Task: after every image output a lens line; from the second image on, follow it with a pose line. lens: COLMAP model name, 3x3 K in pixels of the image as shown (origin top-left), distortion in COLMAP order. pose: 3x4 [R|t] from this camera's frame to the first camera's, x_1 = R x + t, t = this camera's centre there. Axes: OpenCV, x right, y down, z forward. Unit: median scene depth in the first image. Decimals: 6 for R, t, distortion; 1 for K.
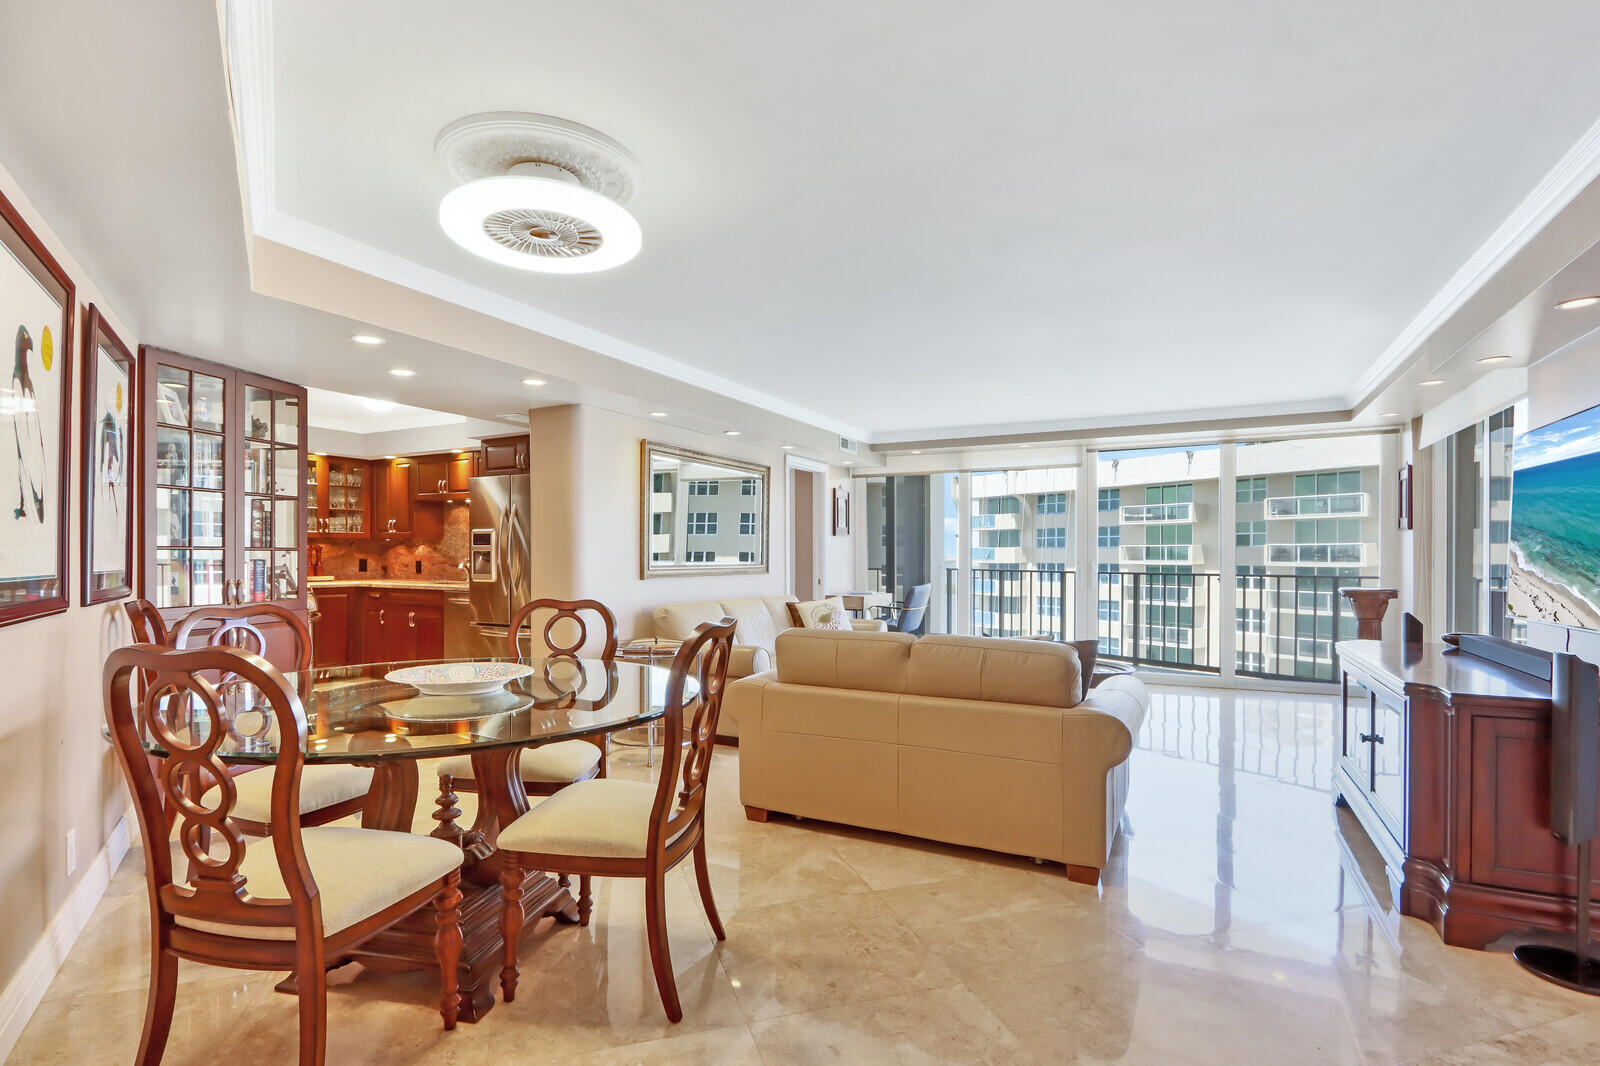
lens RADIAL K [[762.2, 0, 800.0], [0, 762.2, 533.0], [0, 0, 1]] dist [-0.021547, -0.000110]
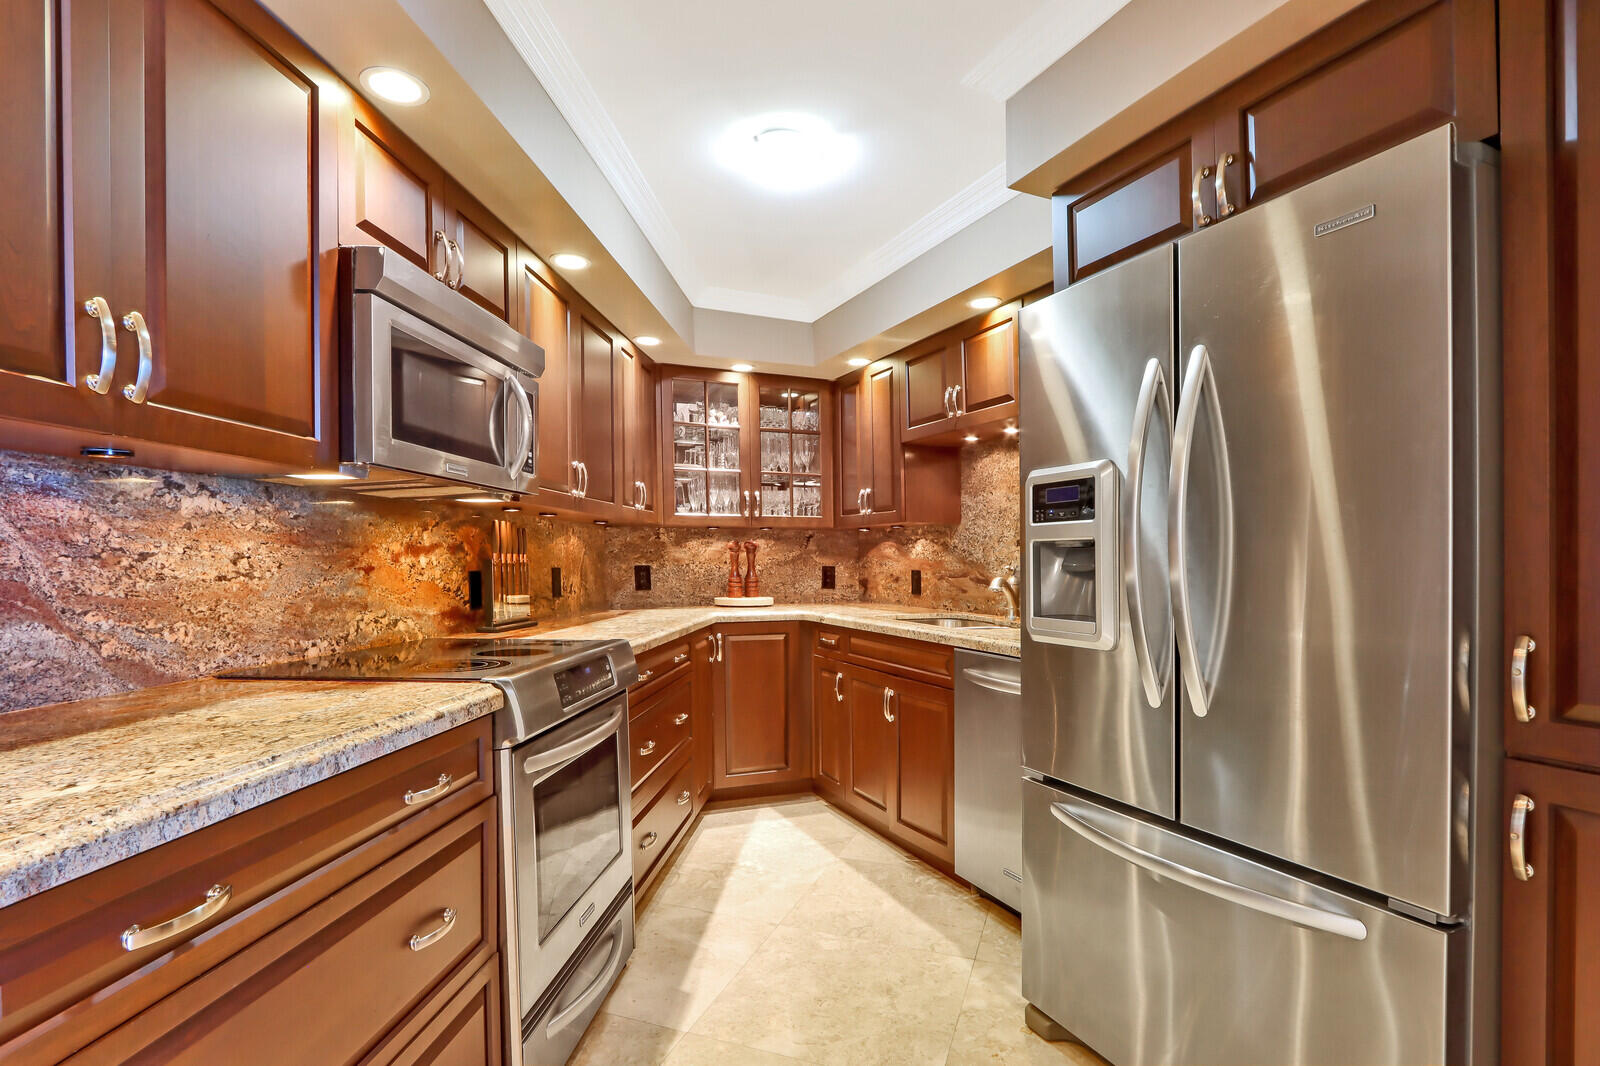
lens RADIAL K [[786.8, 0, 794.9], [0, 786.8, 601.6], [0, 0, 1]] dist [-0.001933, 0.000028]
pose [[0.784858, 0.031196, -0.618890, -0.237726], [0.016983, 0.997274, 0.071806, 0.018259], [0.619443, -0.066868, 0.782188, 0.531458]]
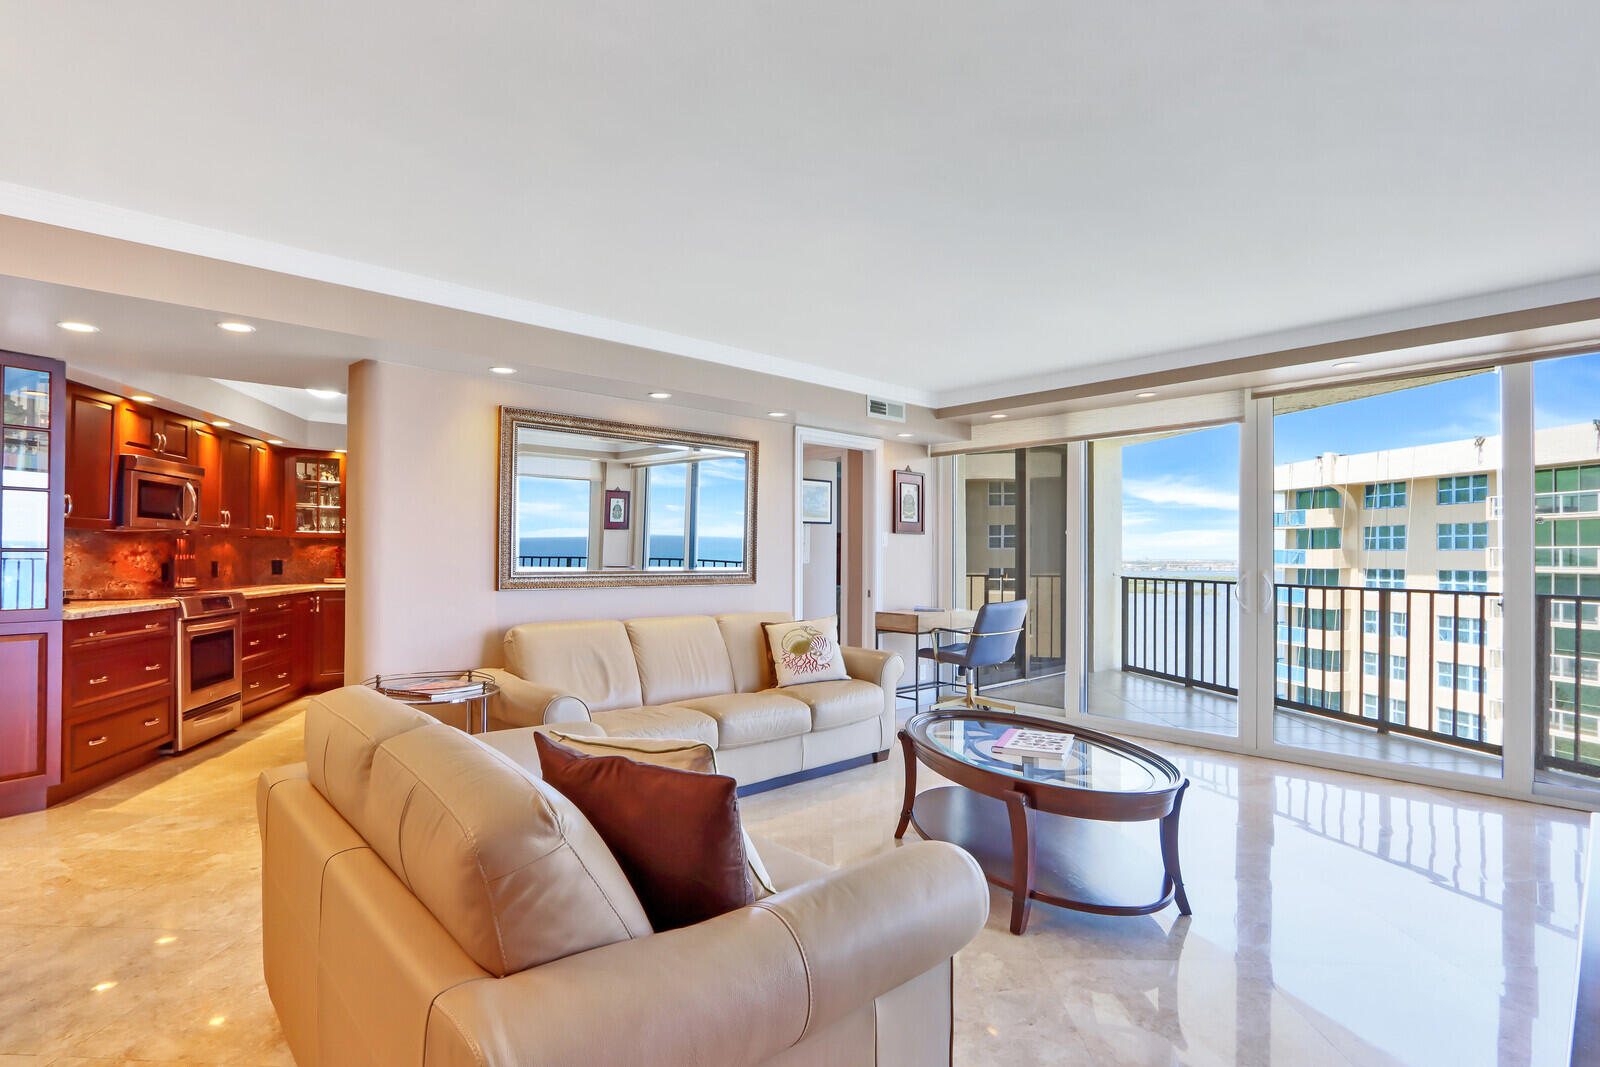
lens RADIAL K [[780.7, 0, 814.5], [0, 780.7, 548.6], [0, 0, 1]] dist [-0.020197, 0.000308]
pose [[0.944252, -0.000549, -0.329223, 0.233892], [0.006270, 0.999847, 0.016314, 0.006152], [0.329163, -0.017469, 0.944111, 0.244790]]
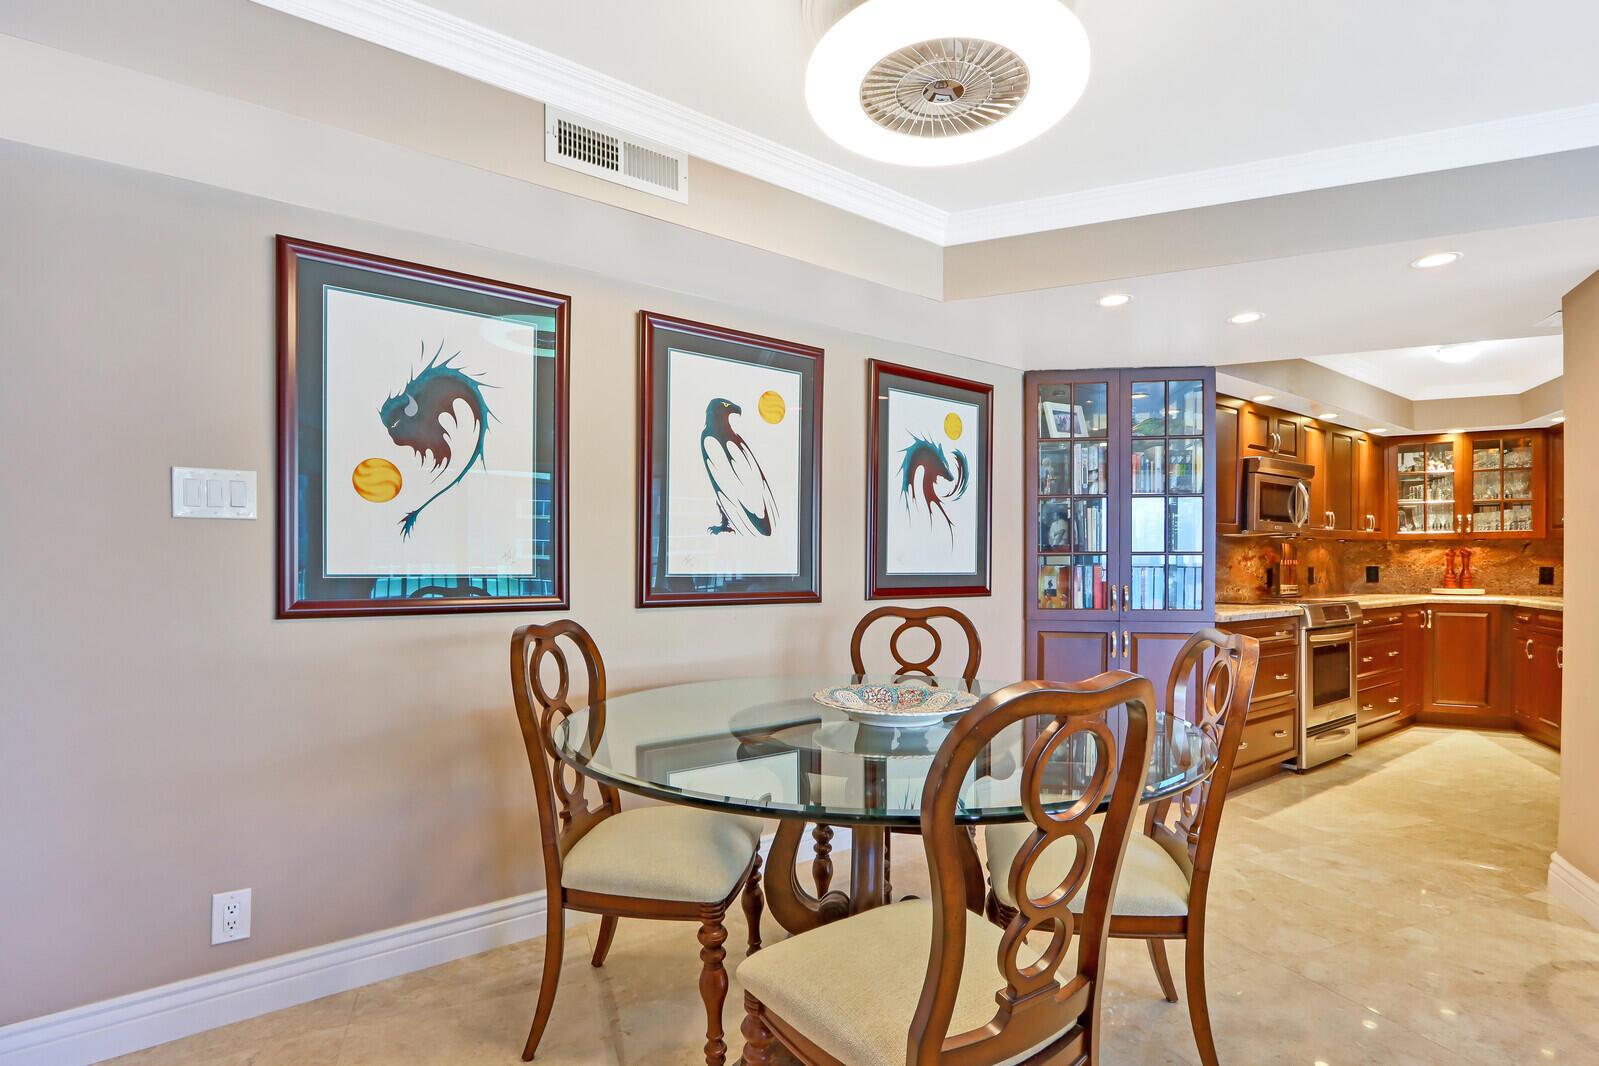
lens RADIAL K [[797.7, 0, 804.0], [0, 797.7, 574.6], [0, 0, 1]] dist [-0.002066, -0.000203]
pose [[0.075192, 0.011931, -0.997098, 0.121161], [0.028459, 0.999495, 0.014105, 0.010723], [0.996763, -0.029437, 0.074814, 0.243898]]
